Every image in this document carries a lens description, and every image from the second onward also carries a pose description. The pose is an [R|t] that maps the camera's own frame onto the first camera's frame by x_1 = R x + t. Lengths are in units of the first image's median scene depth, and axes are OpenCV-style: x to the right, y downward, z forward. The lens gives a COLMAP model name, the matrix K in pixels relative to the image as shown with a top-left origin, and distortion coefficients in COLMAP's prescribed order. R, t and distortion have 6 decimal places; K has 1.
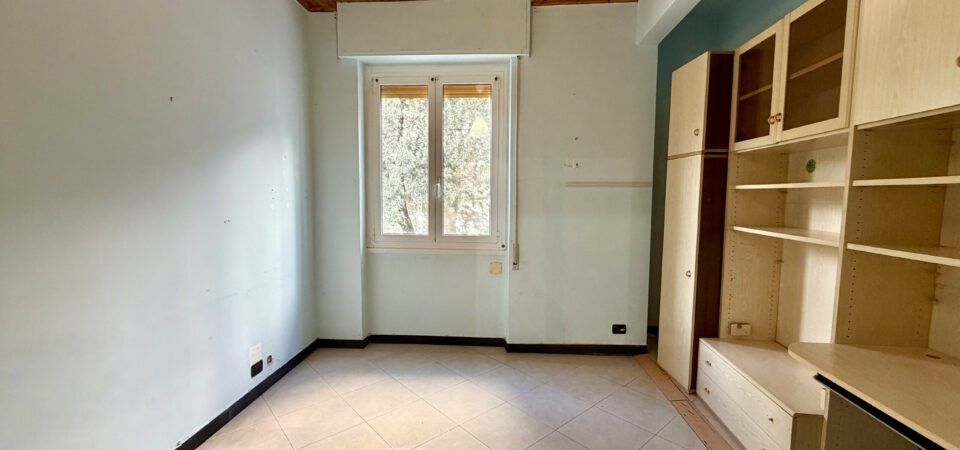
lens RADIAL K [[382.5, 0, 480.9], [0, 382.5, 224.7], [0, 0, 1]] dist [-0.000118, 0.000058]
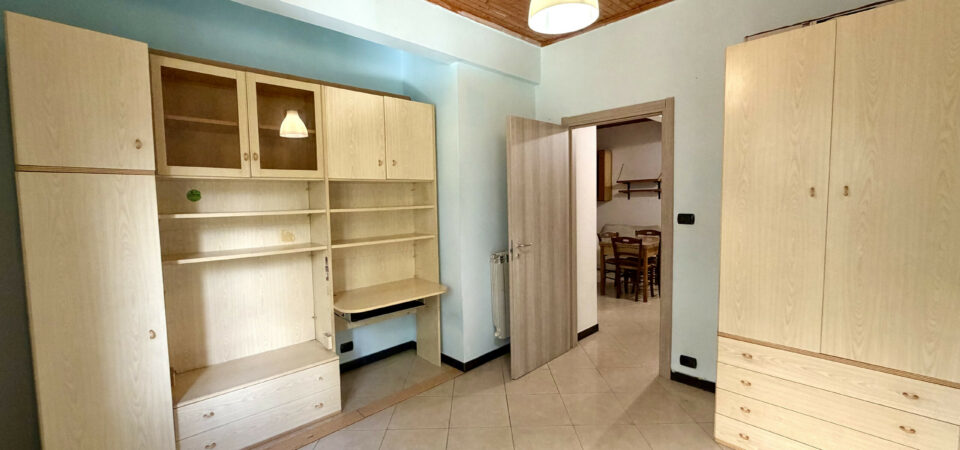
lens RADIAL K [[382.5, 0, 479.1], [0, 382.5, 224.5], [0, 0, 1]] dist [-0.000118, 0.000058]
pose [[-0.762951, -0.031389, 0.645693, -0.501600], [0.069266, 0.989101, 0.129927, -0.167806], [-0.642734, 0.143853, -0.752462, 1.401224]]
